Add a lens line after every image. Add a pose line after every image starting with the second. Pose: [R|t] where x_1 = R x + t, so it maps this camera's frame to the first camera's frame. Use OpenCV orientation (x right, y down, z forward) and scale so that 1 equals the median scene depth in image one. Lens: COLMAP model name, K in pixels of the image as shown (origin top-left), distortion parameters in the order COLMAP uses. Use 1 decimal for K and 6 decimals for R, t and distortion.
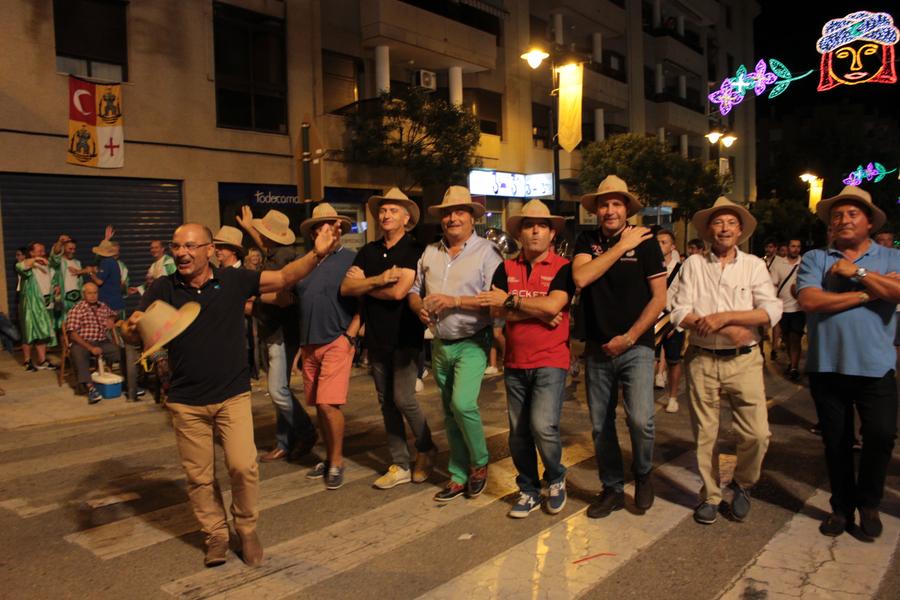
lens RADIAL K [[743.4, 0, 446.0], [0, 743.4, 304.2], [0, 0, 1]] dist [-0.154326, 0.125108]
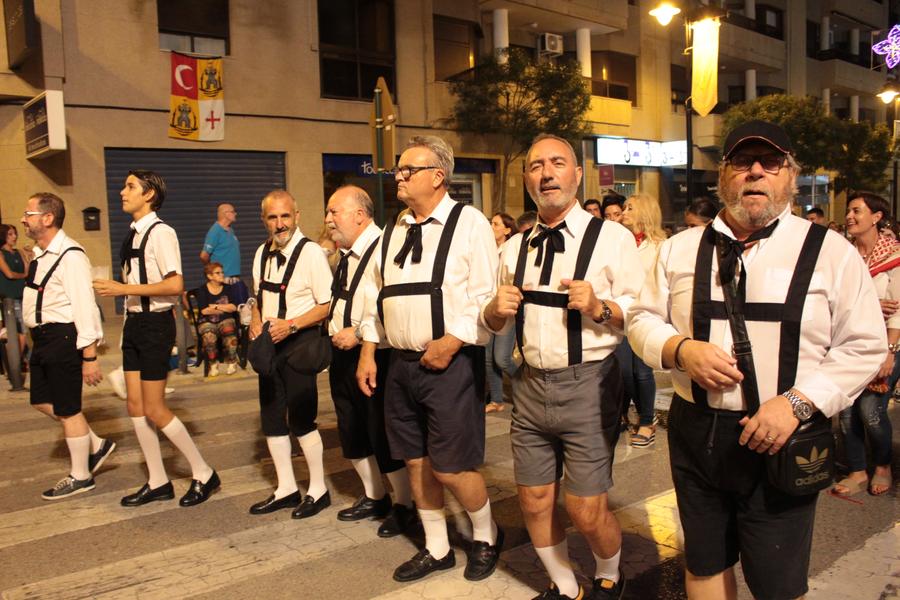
lens RADIAL K [[743.0, 0, 445.3], [0, 743.0, 303.6], [0, 0, 1]] dist [-0.157438, 0.130024]
pose [[0.975948, 0.022582, -0.216833, 0.056724], [-0.014892, 0.999203, 0.037034, -0.002077], [0.217496, -0.032914, 0.975506, 0.043592]]
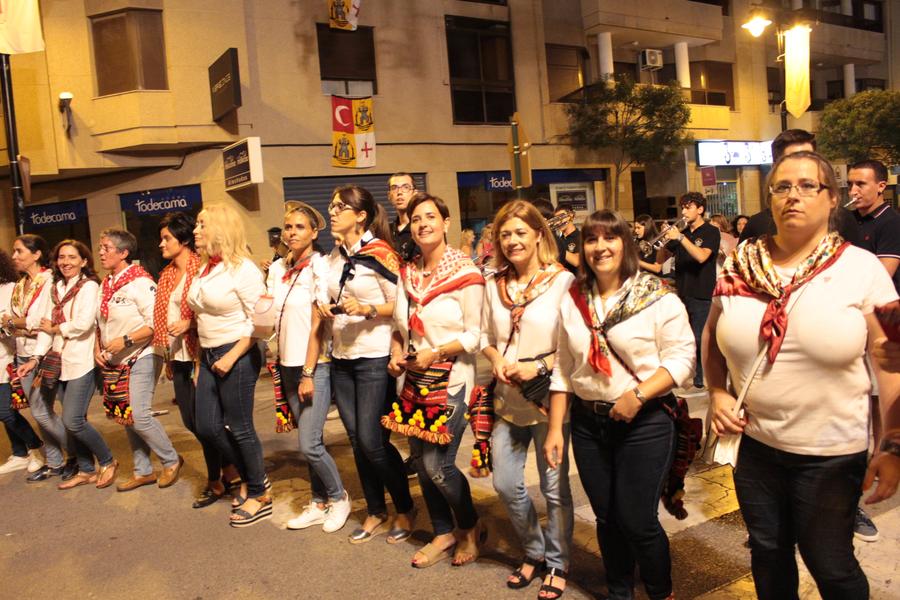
lens RADIAL K [[743.0, 0, 445.3], [0, 743.0, 303.6], [0, 0, 1]] dist [-0.157438, 0.130024]
pose [[0.935870, -0.013250, -0.352097, 0.061948], [0.024891, 0.999282, 0.028556, 0.004747], [0.351466, -0.035489, 0.935528, -0.081285]]
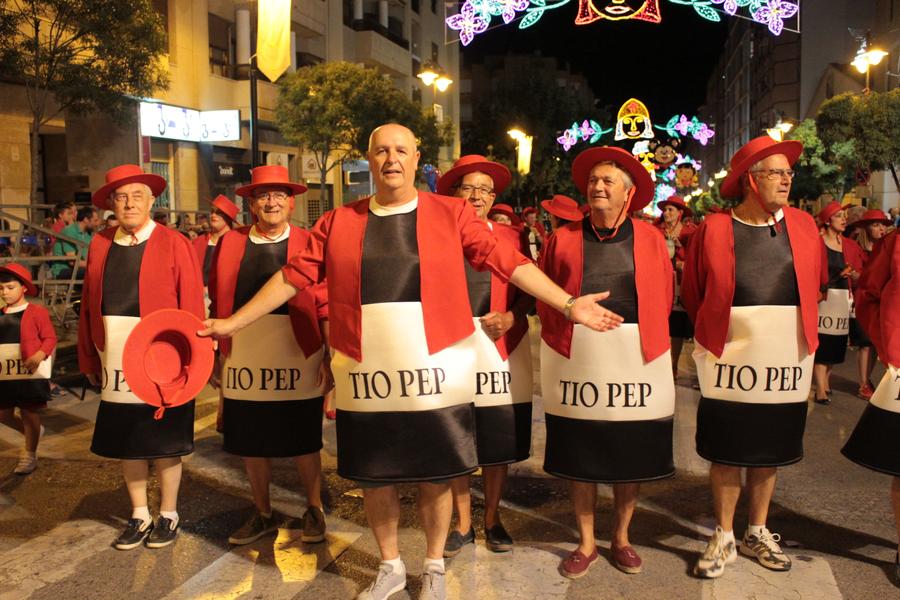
lens RADIAL K [[897.8, 0, 445.7], [0, 897.8, 302.3], [0, 0, 1]] dist [-0.136313, 0.138760]
pose [[0.912680, -0.024143, 0.407961, -0.041076], [0.015392, 0.999576, 0.024718, -0.005043], [-0.408385, -0.016280, 0.912665, 0.124577]]
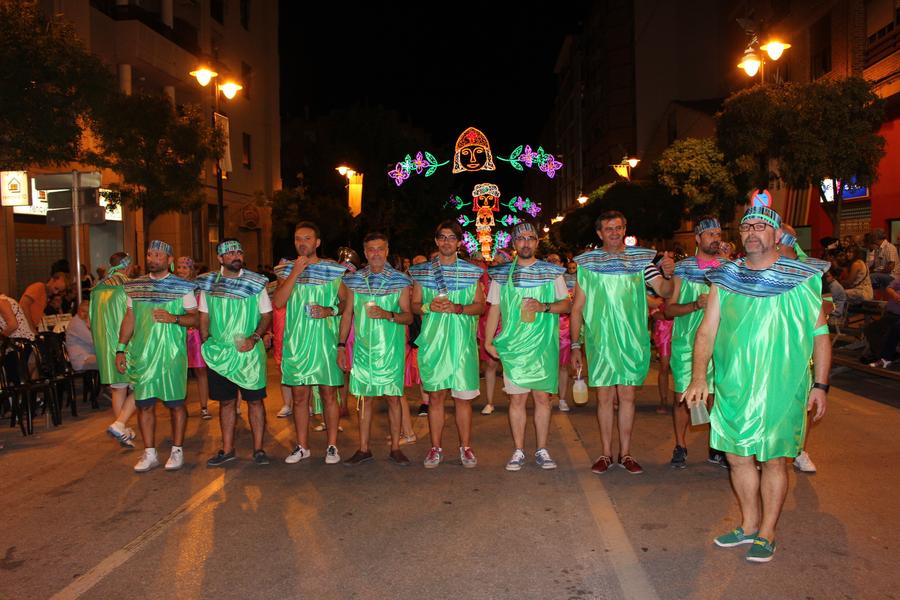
lens RADIAL K [[789.4, 0, 445.6], [0, 789.4, 307.6], [0, 0, 1]] dist [-0.155561, 0.135079]
pose [[0.829612, -0.024649, 0.557796, 0.277522], [0.037276, 0.999241, -0.011286, -0.033018], [-0.557094, 0.030155, 0.829902, 0.570477]]
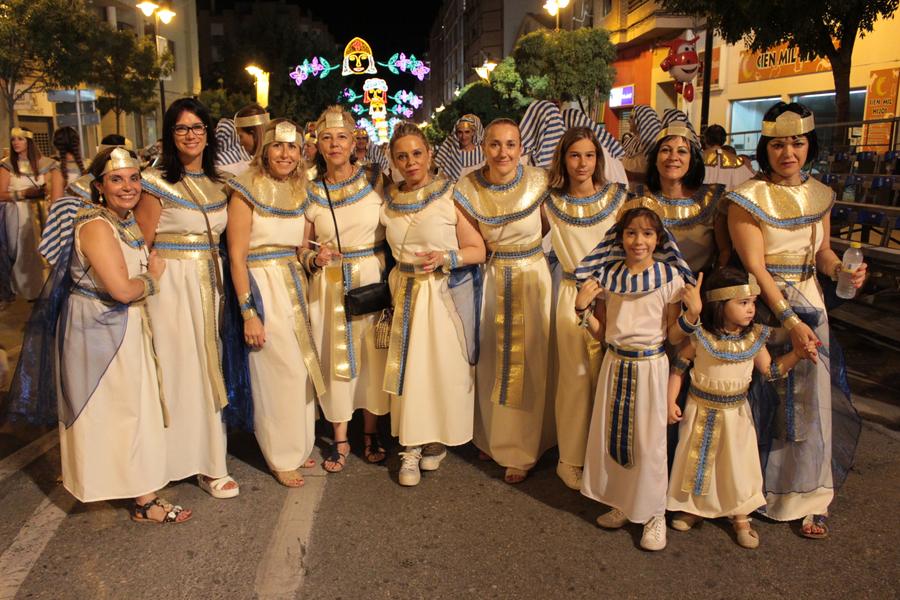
lens RADIAL K [[743.4, 0, 446.0], [0, 743.4, 304.2], [0, 0, 1]] dist [-0.154326, 0.125108]
pose [[0.751168, -0.125155, 0.648138, 0.097095], [0.037472, 0.988363, 0.147423, -0.013028], [-0.659047, -0.086453, 0.747117, 0.245565]]
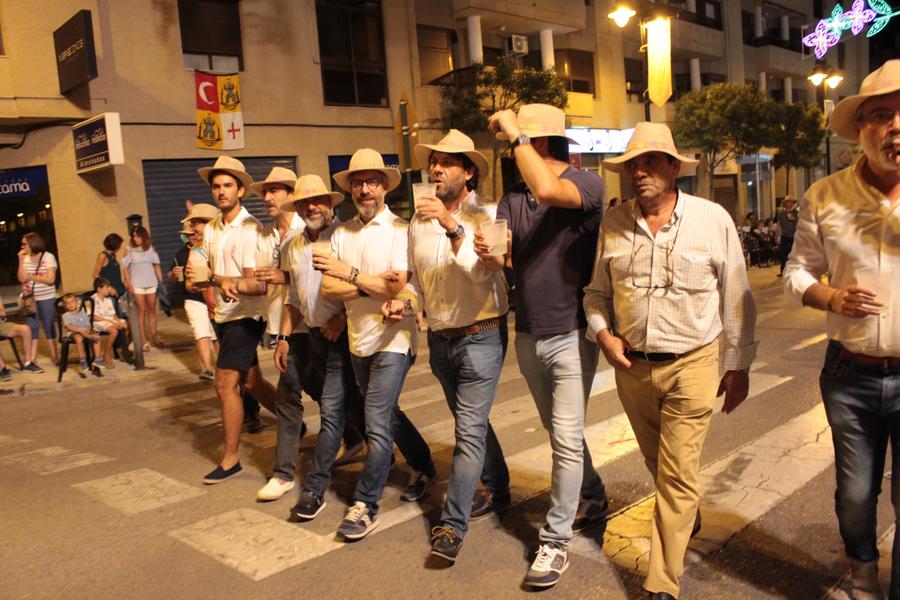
lens RADIAL K [[743.4, 0, 446.0], [0, 743.4, 304.2], [0, 0, 1]] dist [-0.154326, 0.125108]
pose [[0.988310, -0.031869, -0.149090, 0.016124], [0.039908, 0.997889, 0.051237, 0.004273], [0.147142, -0.056588, 0.987495, -0.060609]]
